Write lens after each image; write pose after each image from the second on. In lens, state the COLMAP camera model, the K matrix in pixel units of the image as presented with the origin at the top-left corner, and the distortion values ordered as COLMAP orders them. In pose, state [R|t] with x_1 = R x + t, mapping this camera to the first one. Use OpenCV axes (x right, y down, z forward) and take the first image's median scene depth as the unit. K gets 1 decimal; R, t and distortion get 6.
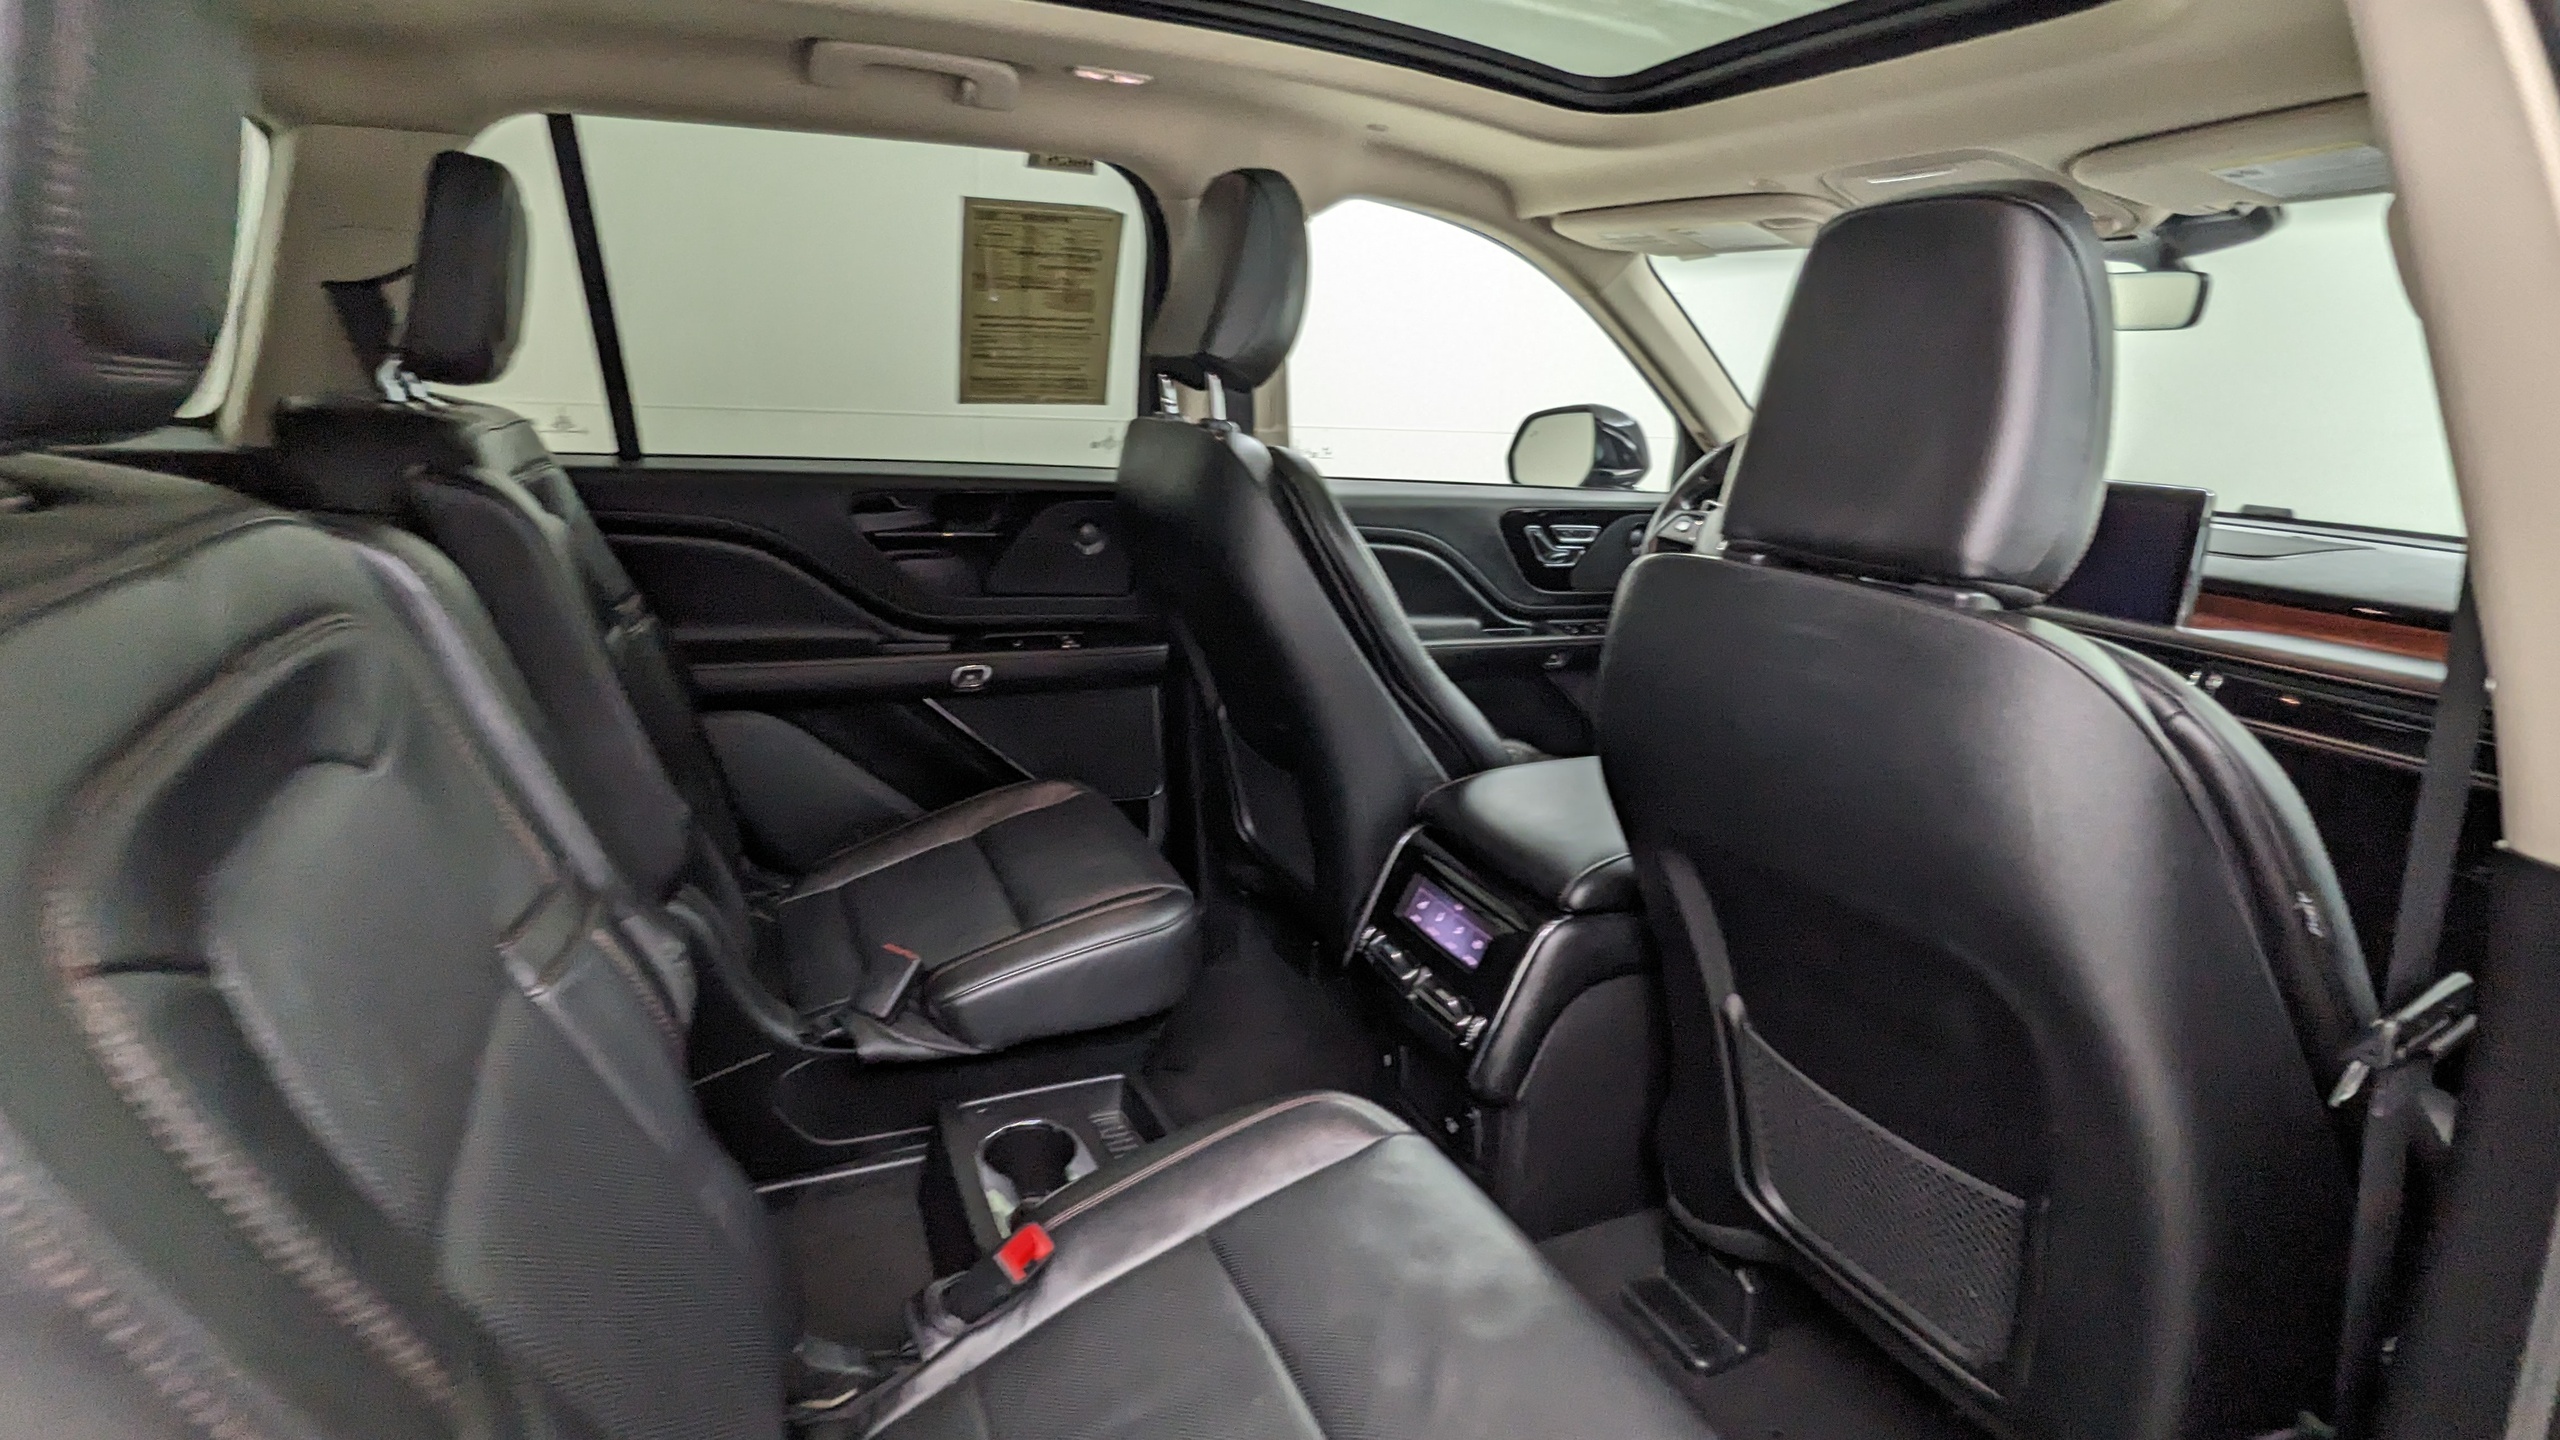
lens RADIAL K [[1235.8, 0, 1280.6], [0, 1235.8, 731.2], [0, 0, 1]] dist [0.001307, -0.000061]
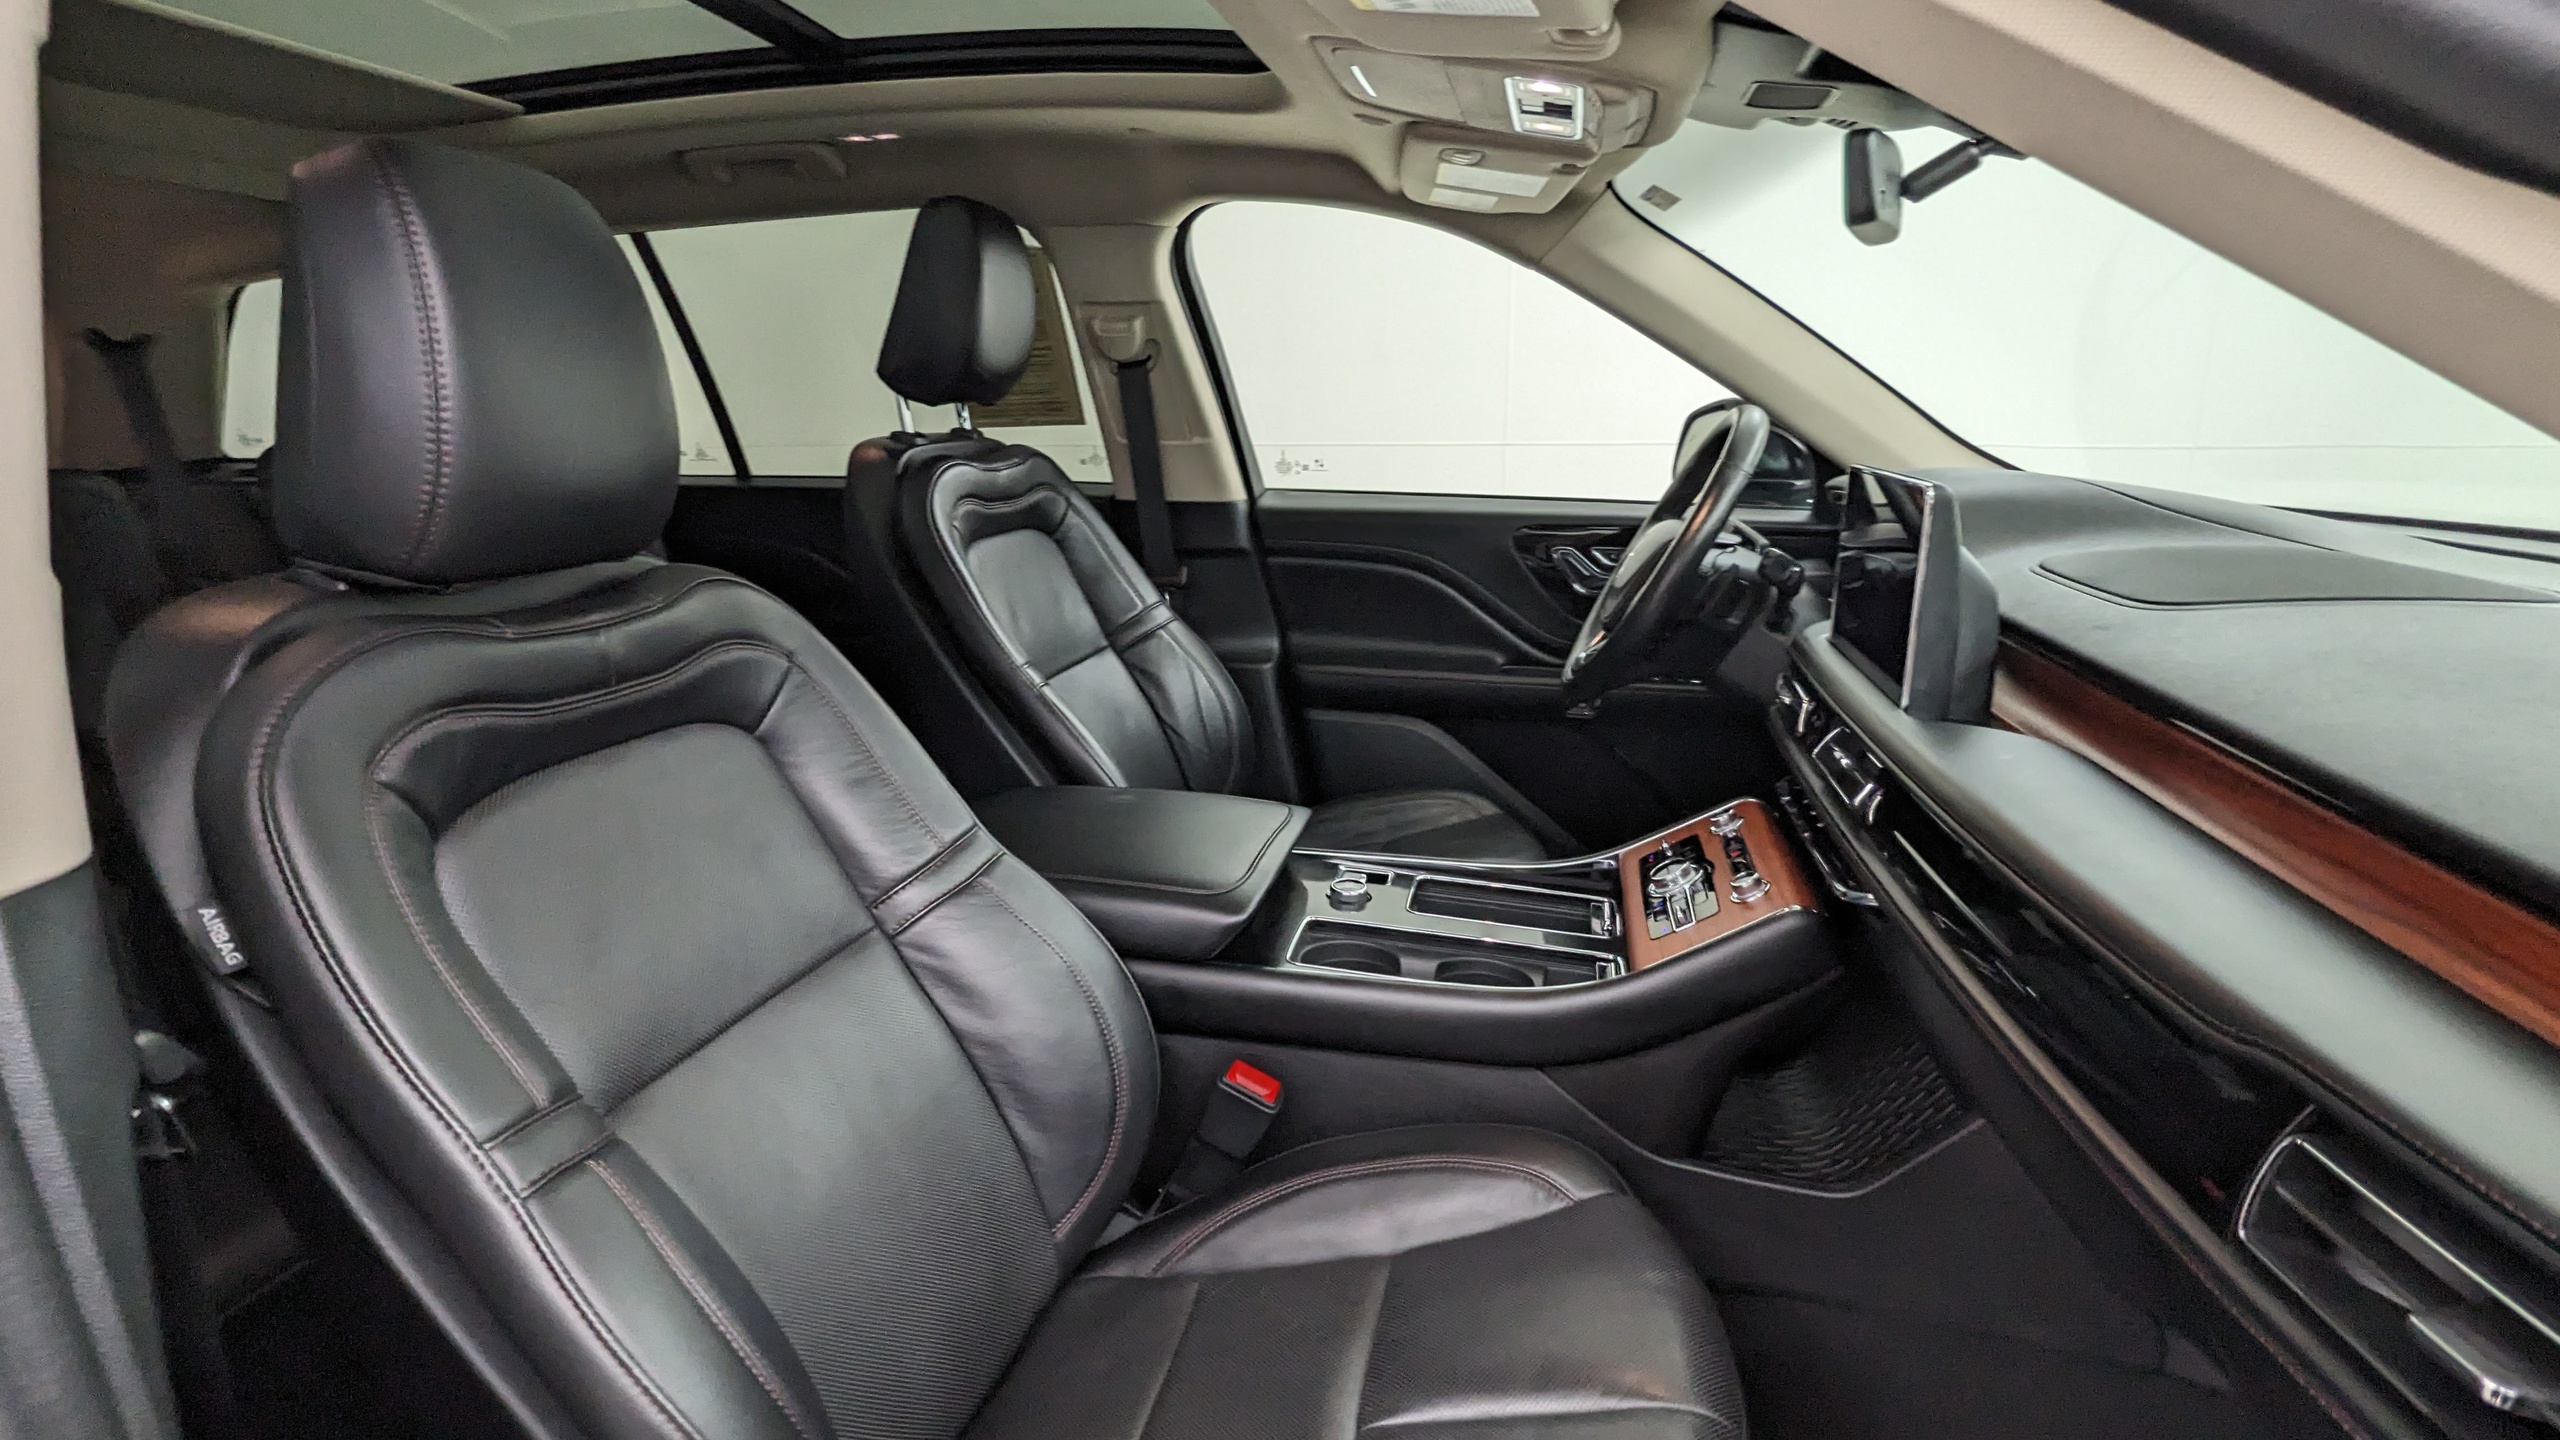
lens RADIAL K [[1232.3, 0, 1280.2], [0, 1232.3, 727.0], [0, 0, 1]] dist [0.000990, 0.000183]
pose [[0.800233, 0.106194, -0.590211, 0.862064], [-0.118636, 0.992779, 0.017774, -0.056934], [0.587837, 0.055797, 0.807053, 0.334923]]
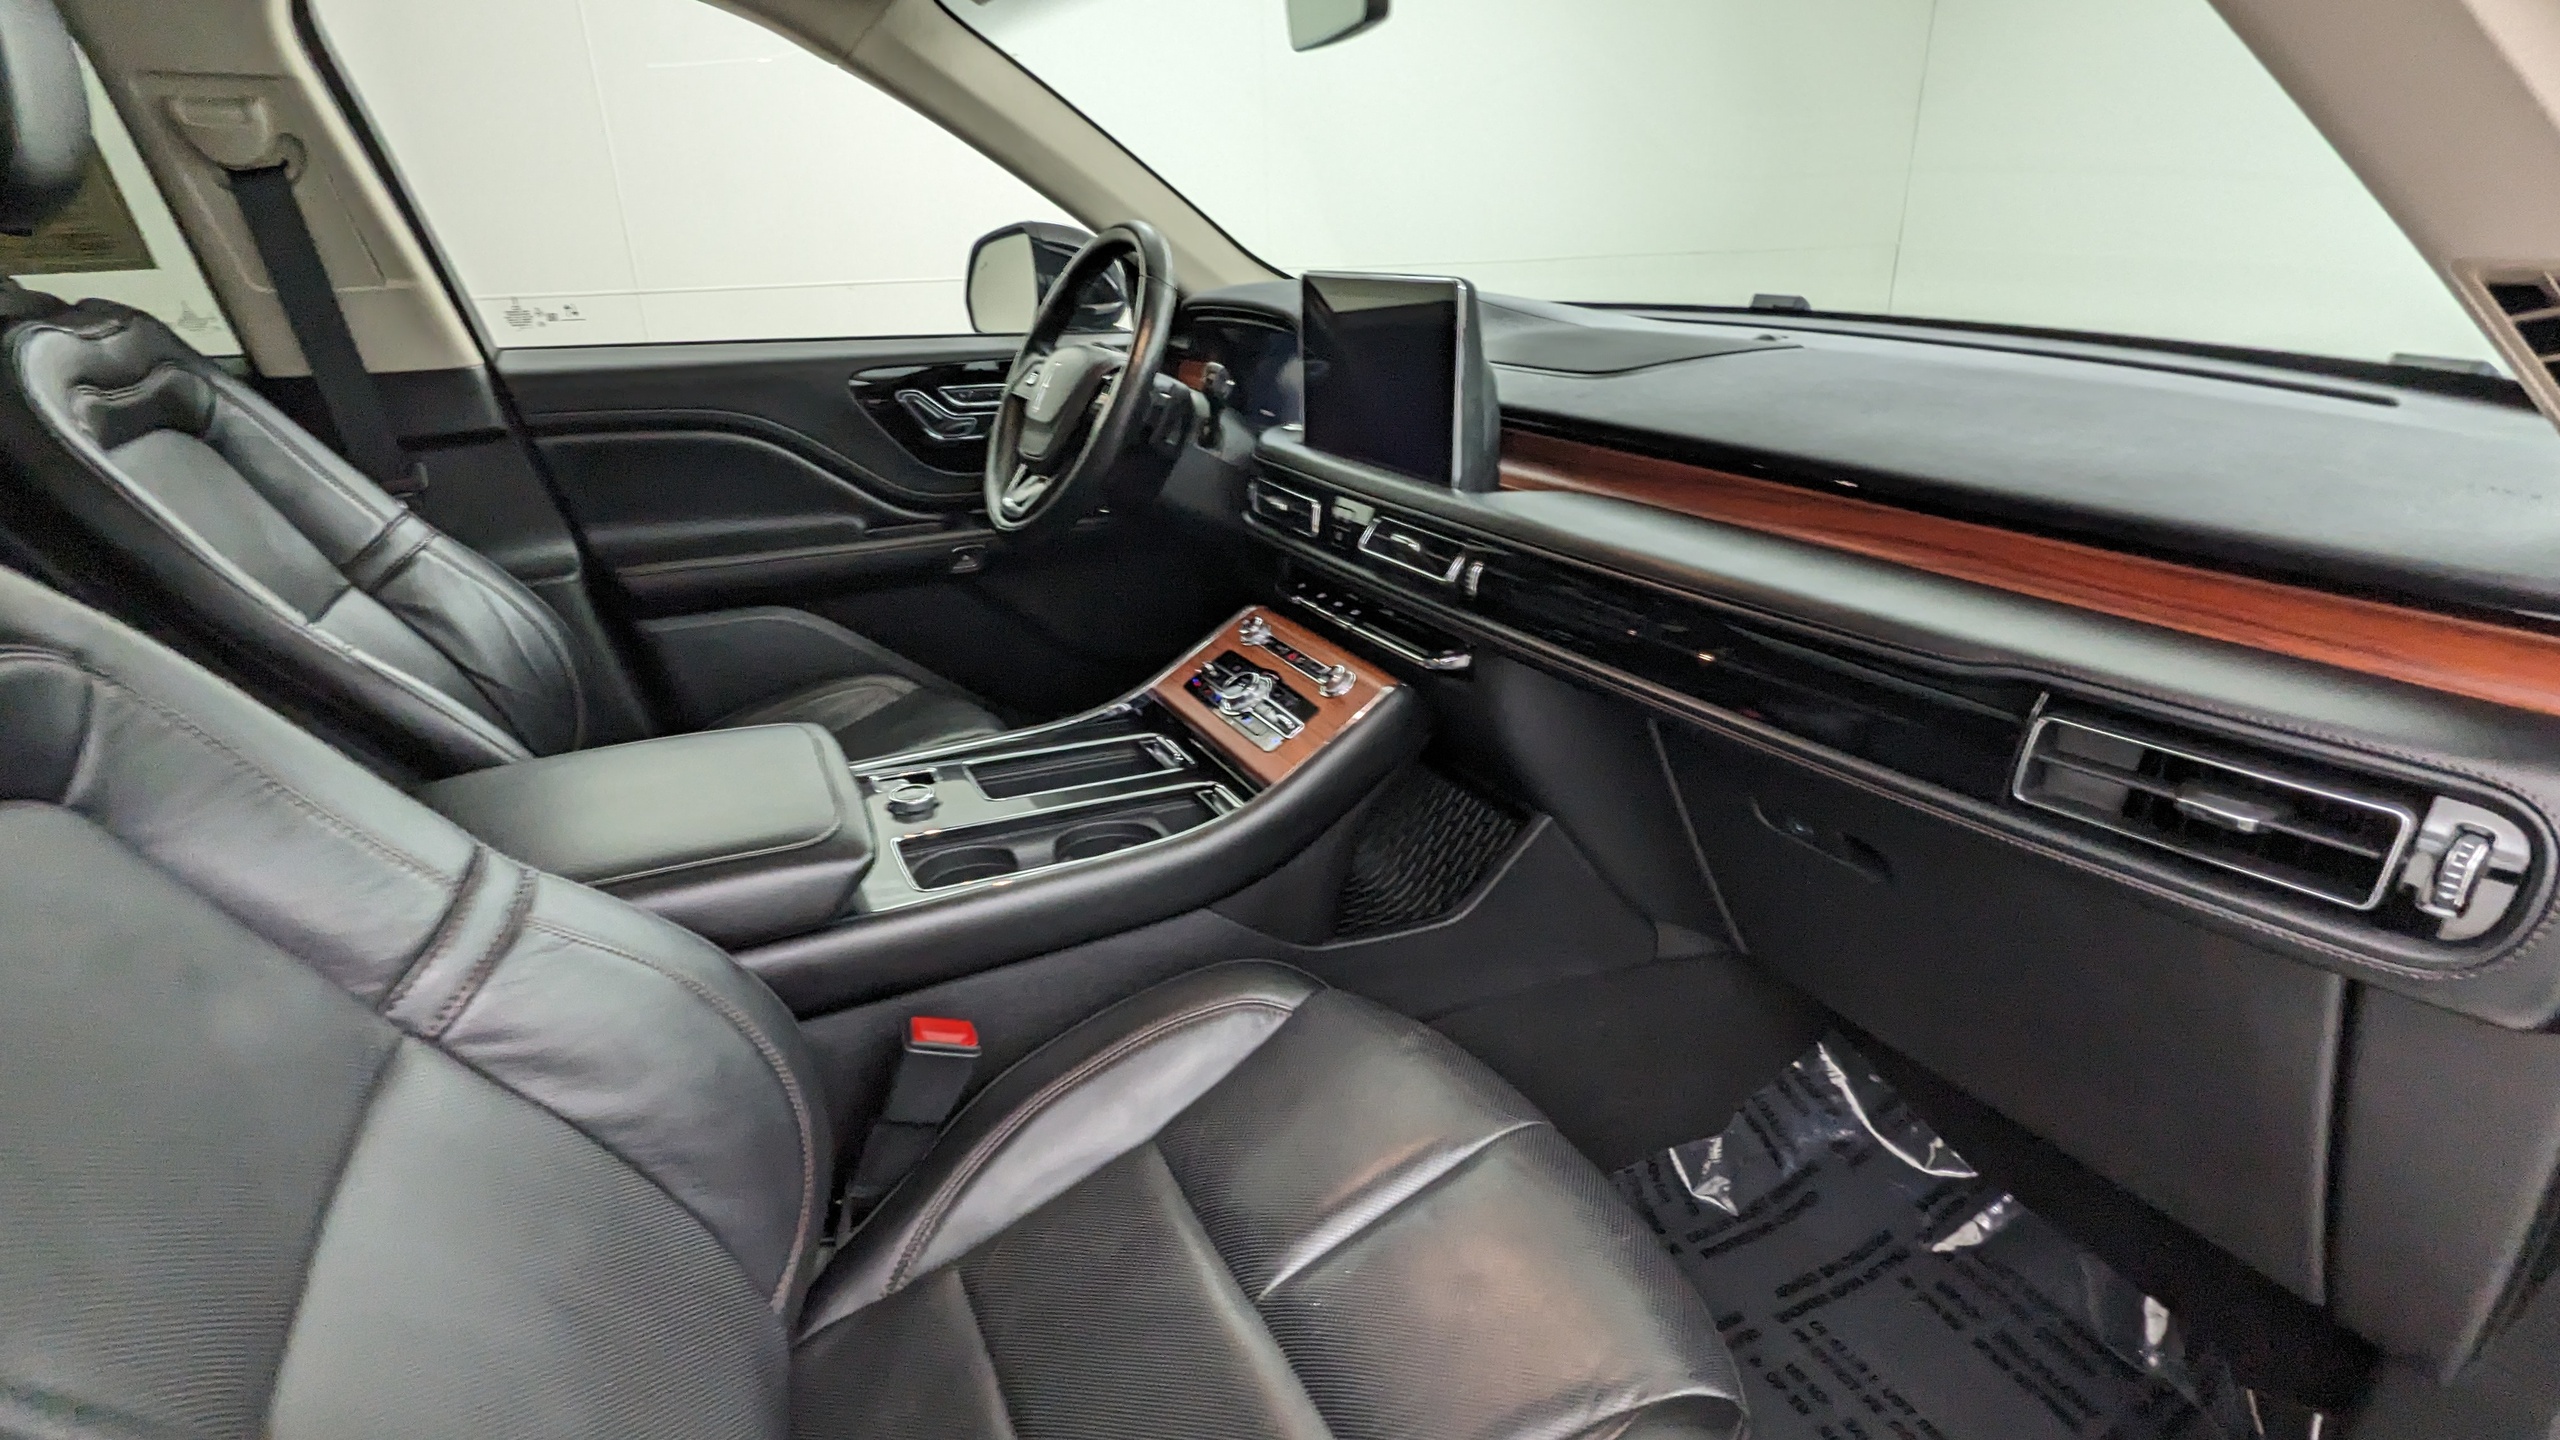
lens RADIAL K [[1232.3, 0, 1280.2], [0, 1232.3, 727.0], [0, 0, 1]] dist [0.000990, 0.000183]
pose [[0.996485, -0.079211, 0.027261, 0.615609], [0.075528, 0.990297, 0.116650, -0.047577], [-0.036237, -0.114181, 0.992799, 0.316359]]
